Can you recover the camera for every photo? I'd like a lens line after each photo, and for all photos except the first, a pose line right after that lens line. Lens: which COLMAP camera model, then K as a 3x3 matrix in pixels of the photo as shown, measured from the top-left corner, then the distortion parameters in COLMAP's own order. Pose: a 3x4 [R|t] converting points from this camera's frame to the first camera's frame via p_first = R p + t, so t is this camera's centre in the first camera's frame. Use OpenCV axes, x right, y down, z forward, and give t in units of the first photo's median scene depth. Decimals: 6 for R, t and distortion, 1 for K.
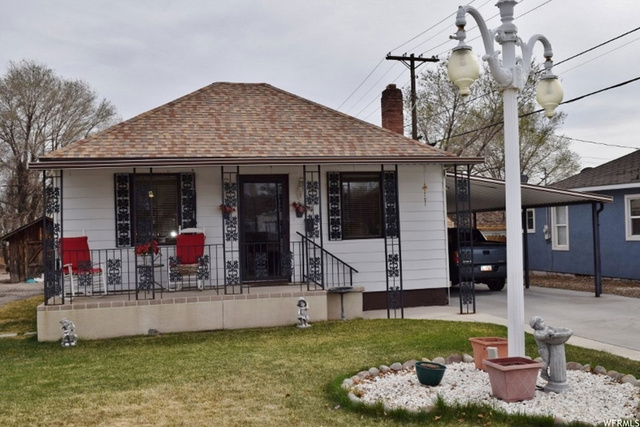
lens RADIAL K [[611.0, 0, 320.0], [0, 611.0, 213.5], [0, 0, 1]] dist [-0.065072, -0.004095]
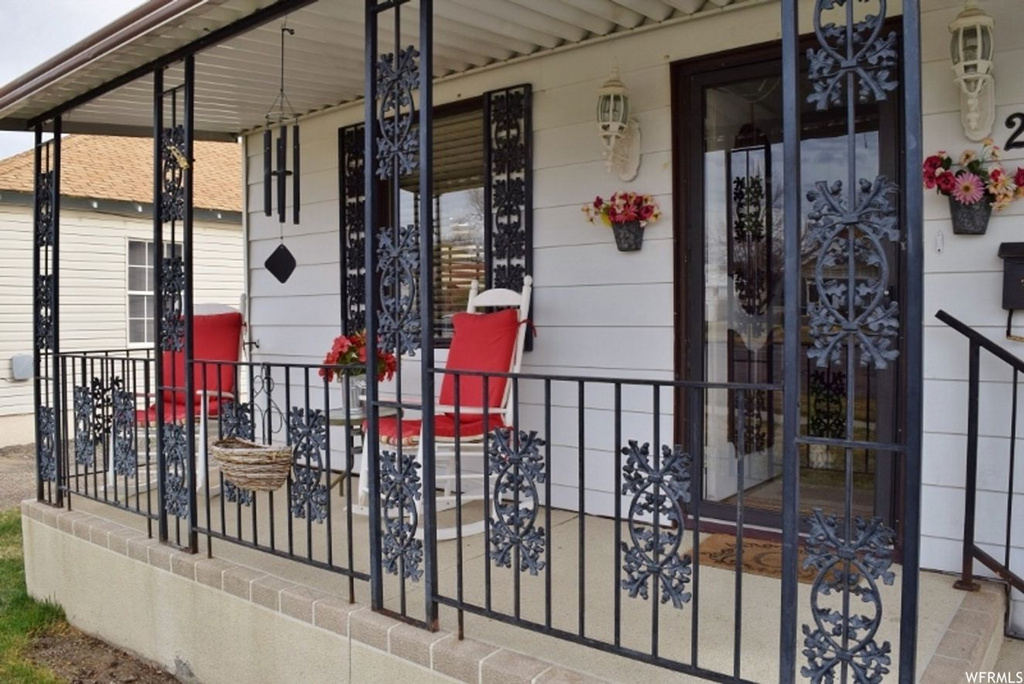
lens RADIAL K [[820.6, 0, 512.0], [0, 820.6, 342.0], [0, 0, 1]] dist [-0.084717, 0.012658]
pose [[0.619115, 0.050403, -0.783681, 0.072044], [0.014050, 0.997067, 0.075227, 0.018940], [0.785175, -0.057585, 0.616591, 0.740554]]
